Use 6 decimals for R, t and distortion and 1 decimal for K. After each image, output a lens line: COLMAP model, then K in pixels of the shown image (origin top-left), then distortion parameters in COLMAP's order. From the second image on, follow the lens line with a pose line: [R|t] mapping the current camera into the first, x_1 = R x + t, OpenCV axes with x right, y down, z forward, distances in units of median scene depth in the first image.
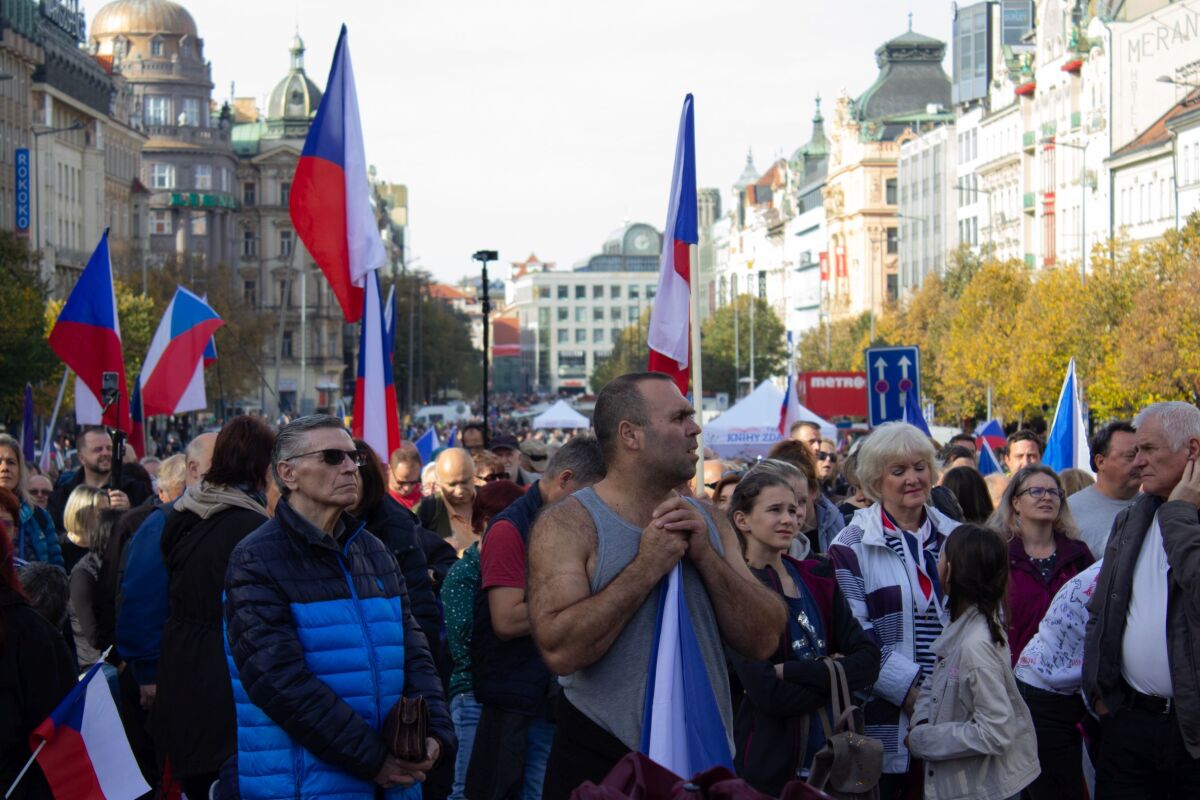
lens RADIAL K [[2927.3, 0, 600.0], [0, 2927.3, 400.0], [0, 0, 1]] dist [0.032798, 0.147222]
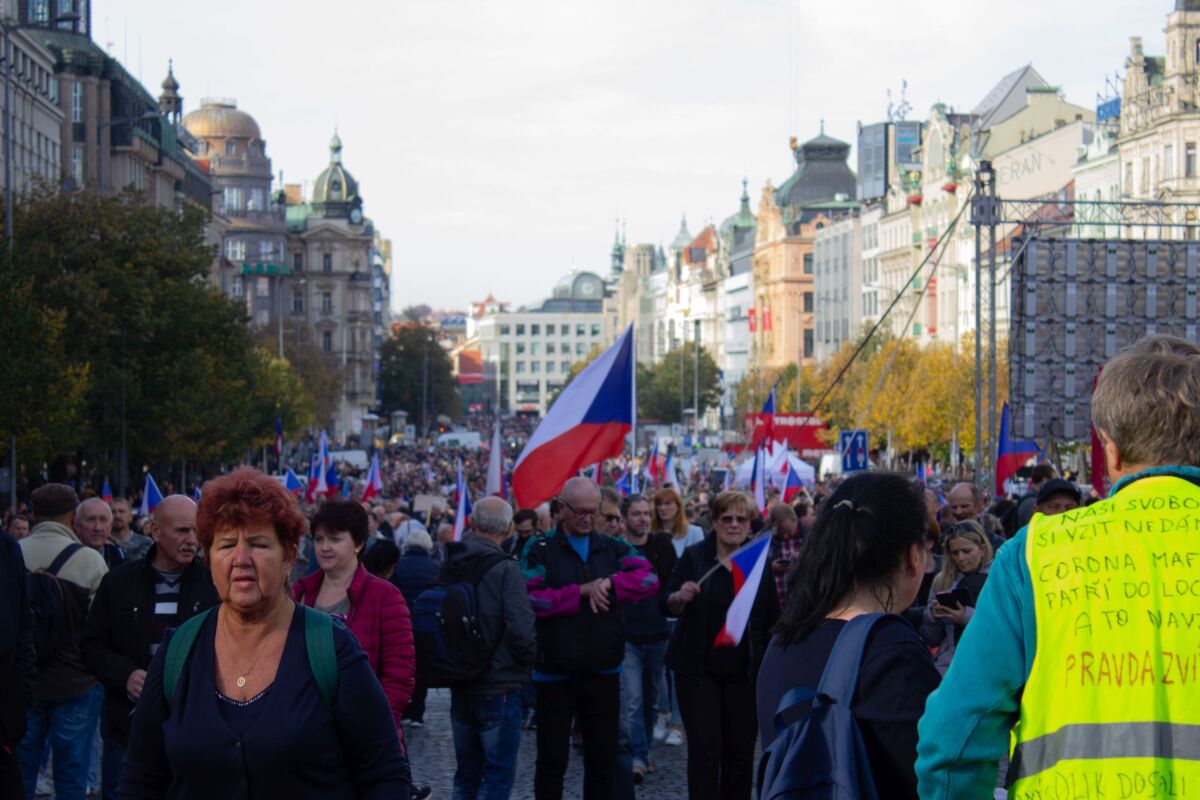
lens RADIAL K [[2927.3, 0, 600.0], [0, 2927.3, 400.0], [0, 0, 1]] dist [0.032798, 0.147222]
pose [[0.999164, 0.004879, 0.040596, -0.040825], [-0.004807, 0.999987, -0.001863, -0.009508], [-0.040604, 0.001667, 0.999174, -0.257660]]
